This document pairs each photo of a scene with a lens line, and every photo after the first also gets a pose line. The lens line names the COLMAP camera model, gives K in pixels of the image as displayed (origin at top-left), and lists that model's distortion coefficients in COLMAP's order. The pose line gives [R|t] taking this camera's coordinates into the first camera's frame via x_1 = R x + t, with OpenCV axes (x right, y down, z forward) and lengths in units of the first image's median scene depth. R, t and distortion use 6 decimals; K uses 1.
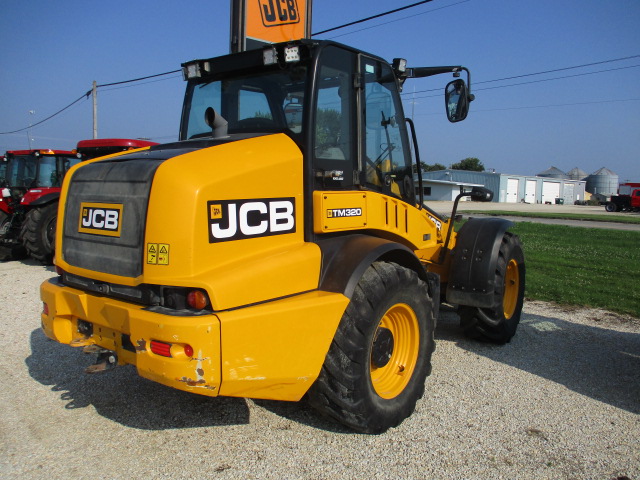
lens RADIAL K [[581.1, 0, 299.5], [0, 581.1, 240.3], [0, 0, 1]] dist [-0.012681, 0.001326]
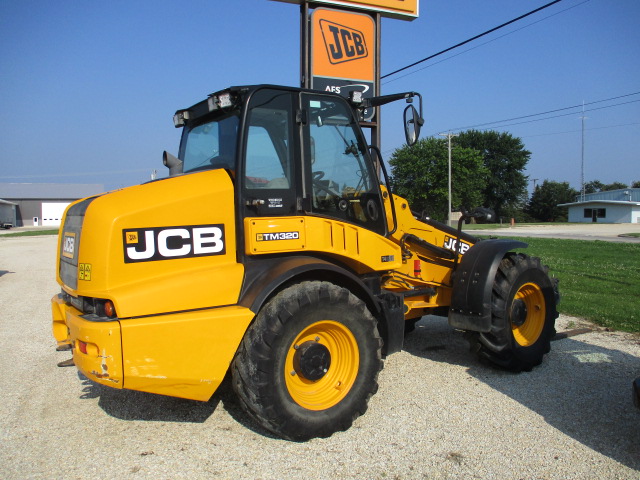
lens RADIAL K [[581.1, 0, 299.5], [0, 581.1, 240.3], [0, 0, 1]] dist [-0.012681, 0.001326]
pose [[0.942128, -0.016092, -0.334866, 0.497857], [0.000476, 0.998911, -0.046664, 0.011602], [0.335252, 0.043805, 0.941110, -0.026766]]
